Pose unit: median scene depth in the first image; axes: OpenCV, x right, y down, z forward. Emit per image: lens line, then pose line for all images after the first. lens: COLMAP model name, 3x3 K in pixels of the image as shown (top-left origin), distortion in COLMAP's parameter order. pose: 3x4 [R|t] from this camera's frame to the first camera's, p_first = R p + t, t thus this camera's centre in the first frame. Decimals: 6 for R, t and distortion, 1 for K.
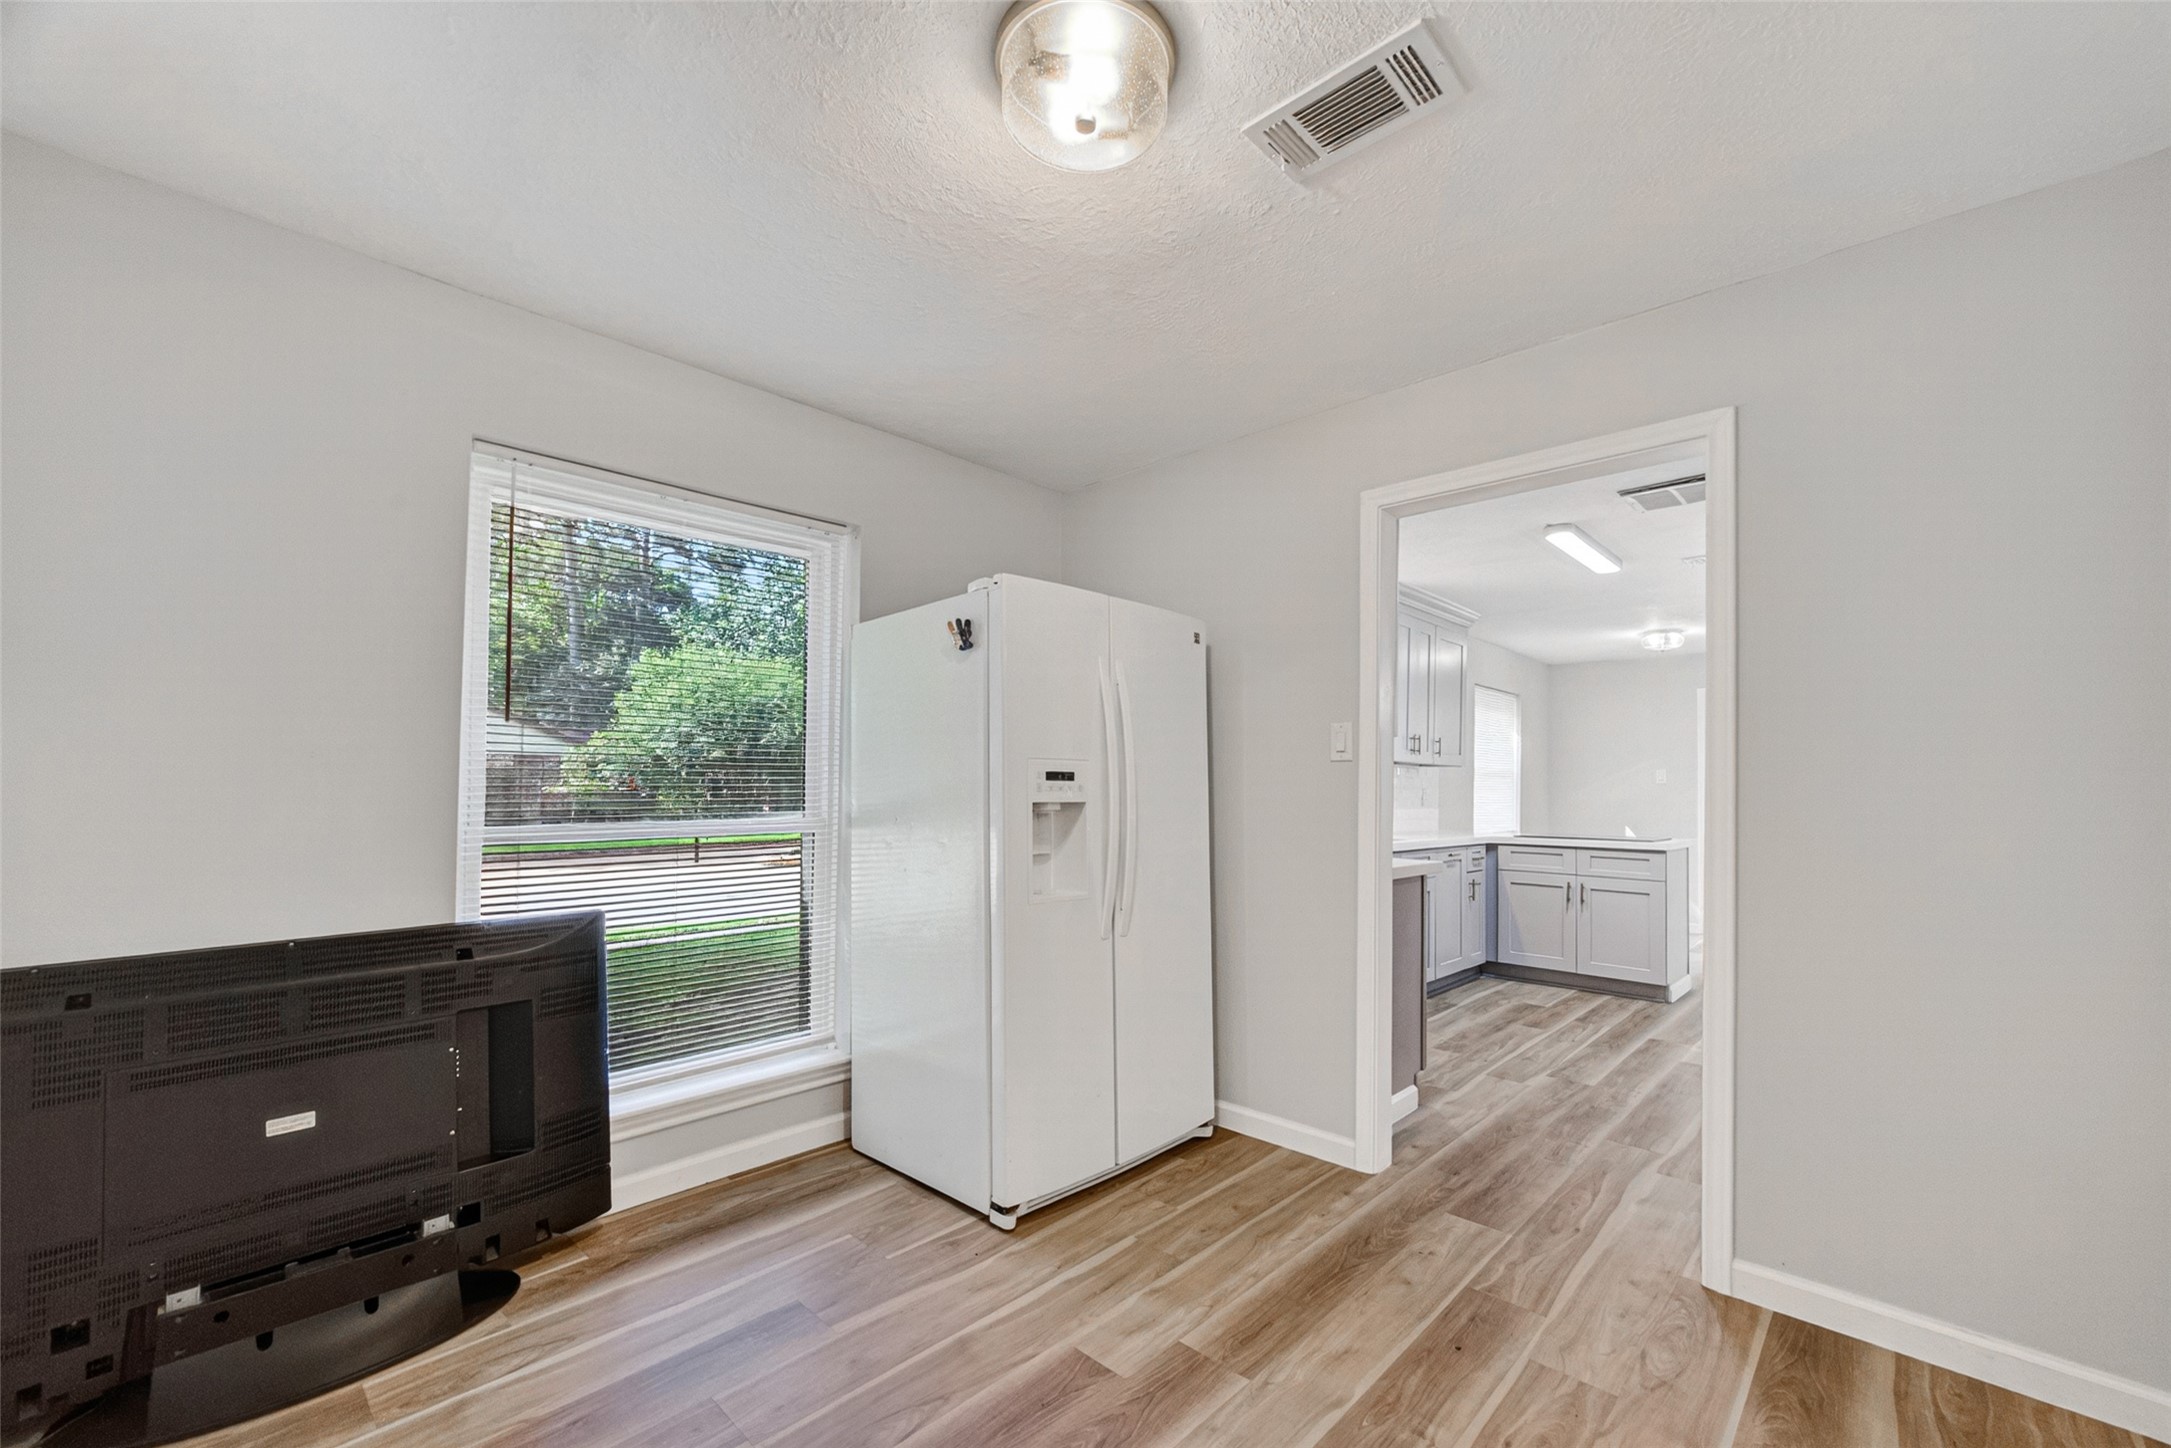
lens RADIAL K [[900.3, 0, 1133.0], [0, 900.3, 762.1], [0, 0, 1]] dist [-0.000261, 0.000189]
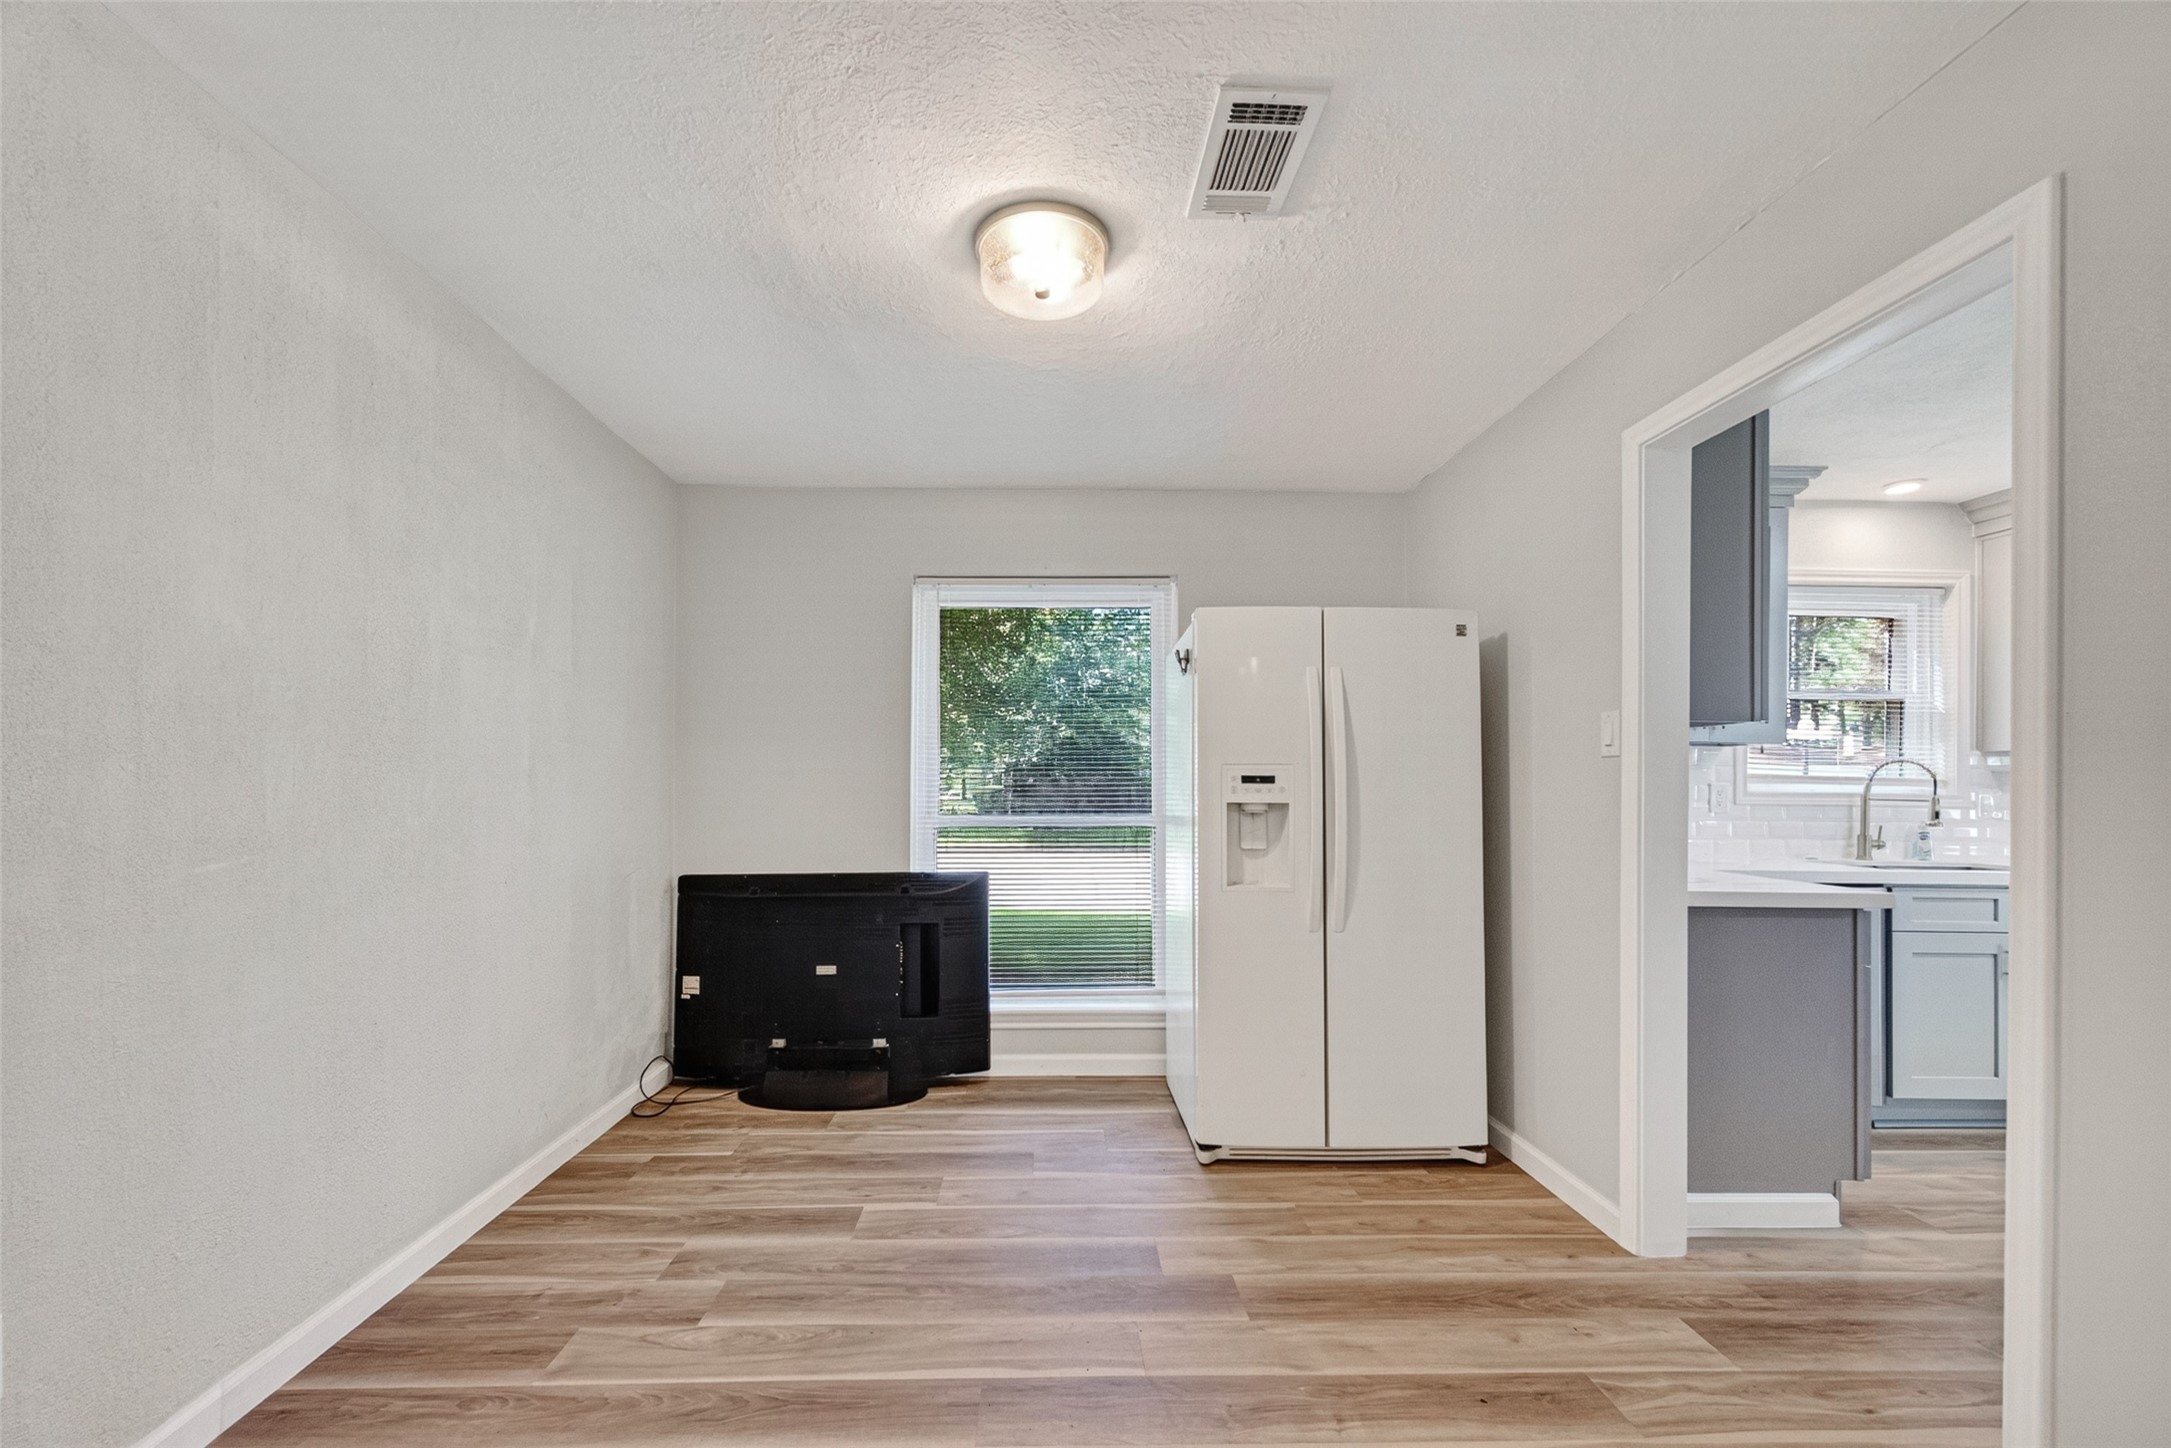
lens RADIAL K [[889.2, 0, 1027.4], [0, 889.2, 777.4], [0, 0, 1]] dist [-0.000921, 0.000051]
pose [[0.679302, -0.013083, -0.733742, 0.518959], [0.020745, 0.999784, 0.001379, 0.005590], [0.733565, -0.016158, 0.679427, 0.042100]]
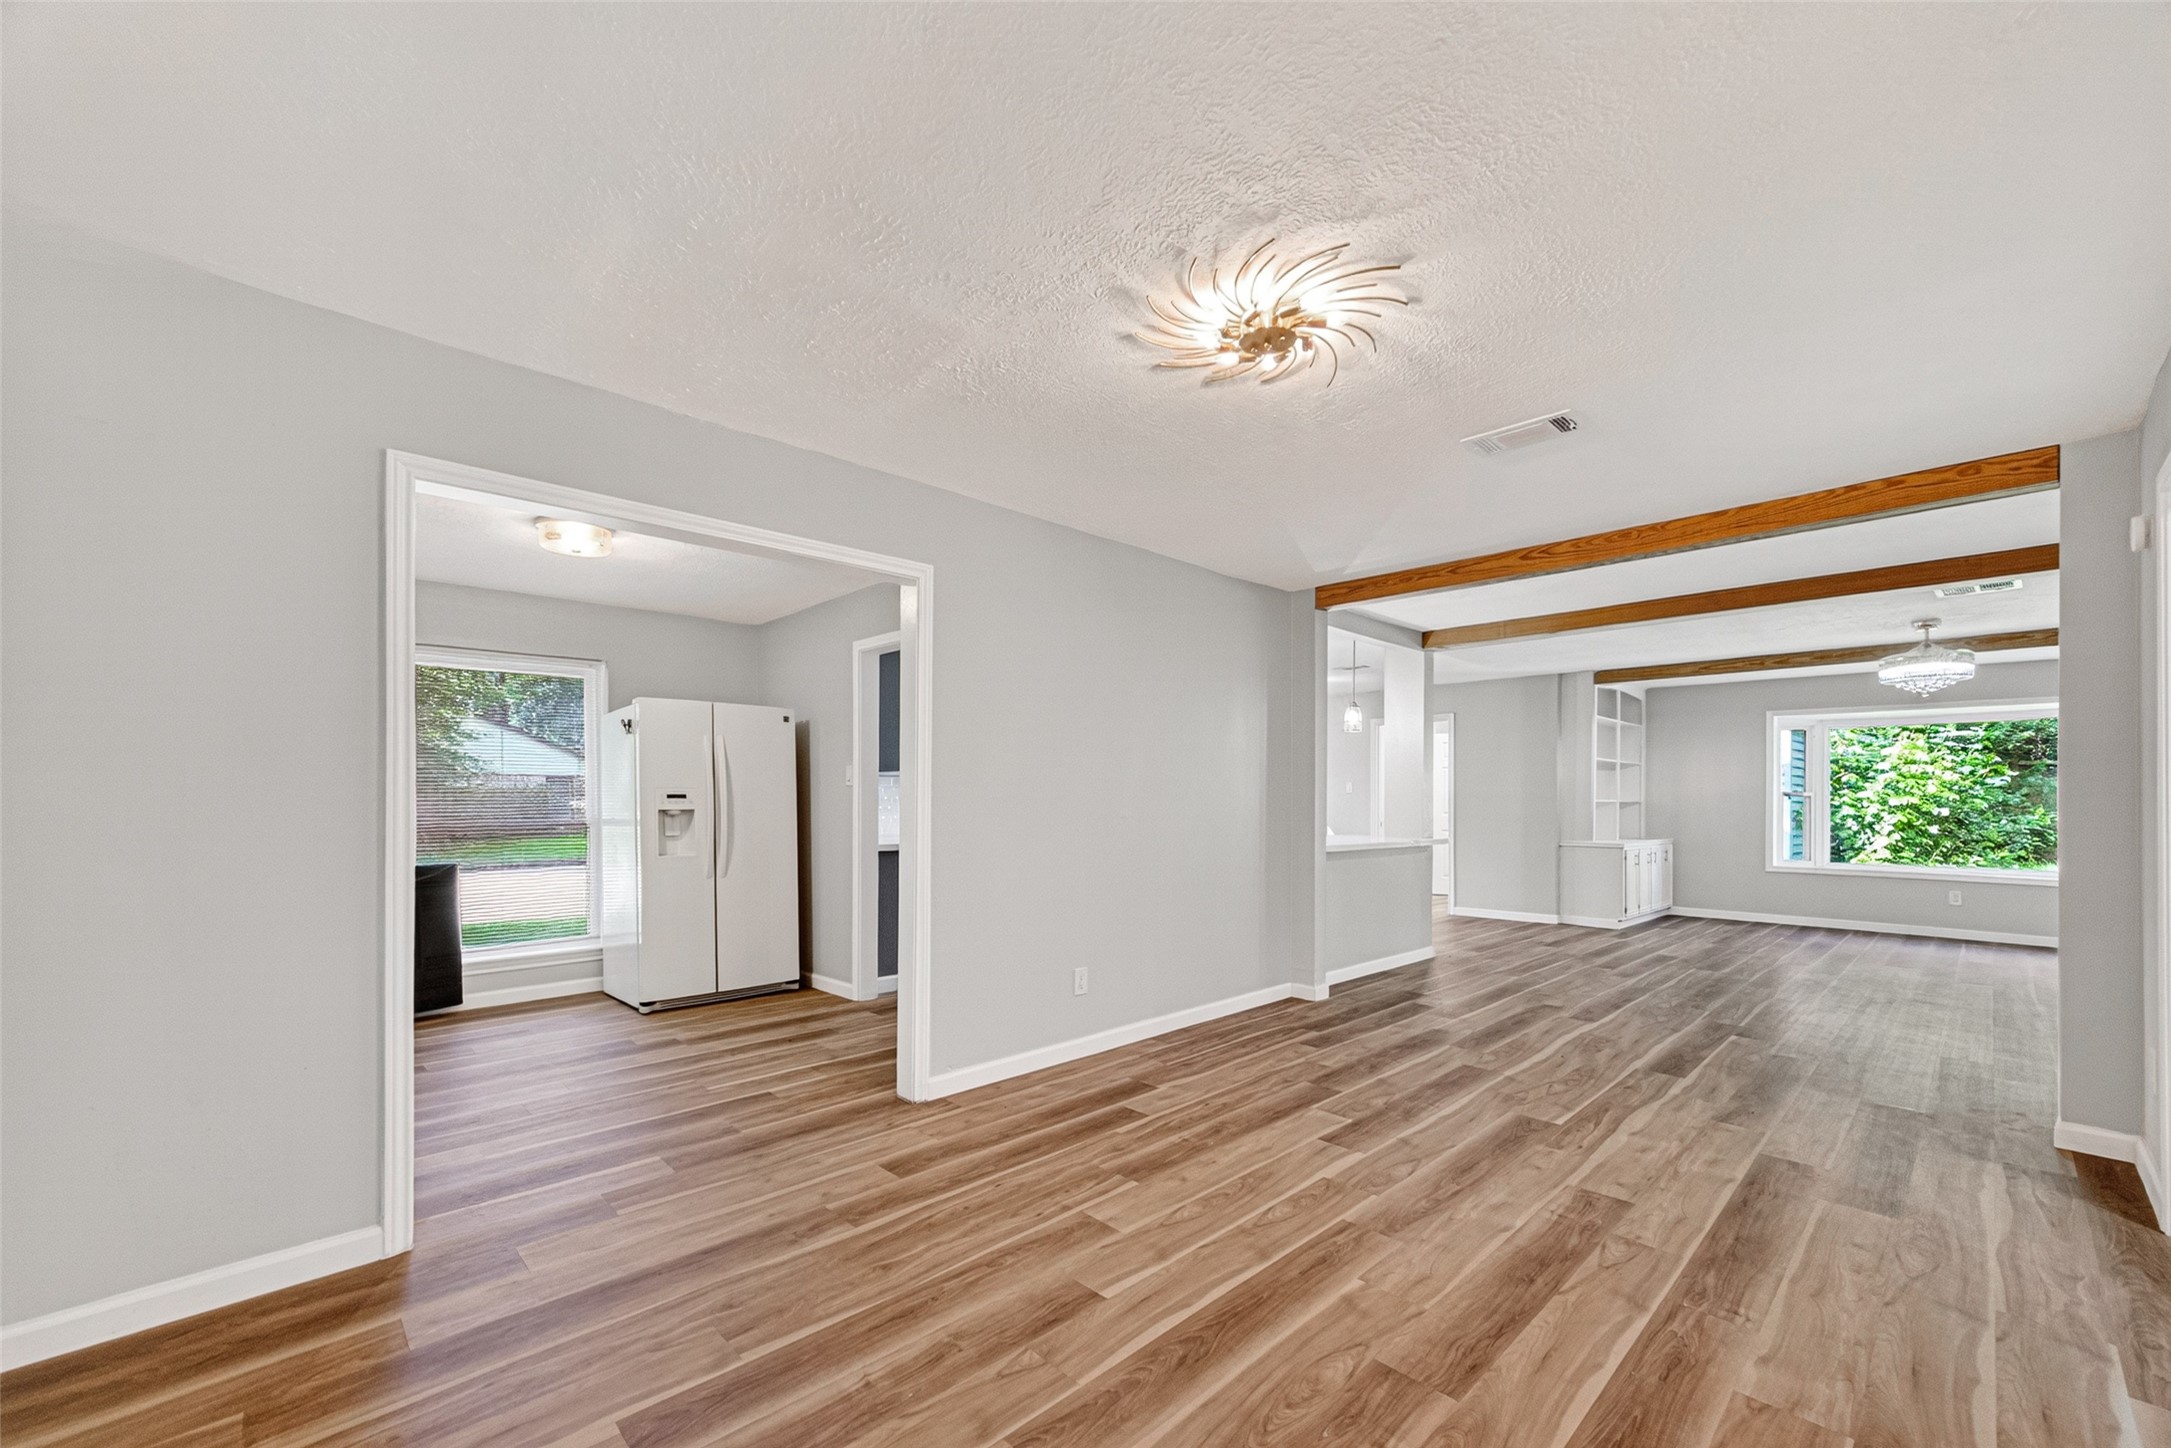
lens RADIAL K [[885.4, 0, 1120.9], [0, 885.4, 798.4], [0, 0, 1]] dist [-0.001184, -0.000215]
pose [[0.999525, -0.010578, -0.028949, 0.939367], [0.011398, 0.999534, 0.028306, -0.023917], [0.028636, -0.028623, 0.999180, -0.914868]]
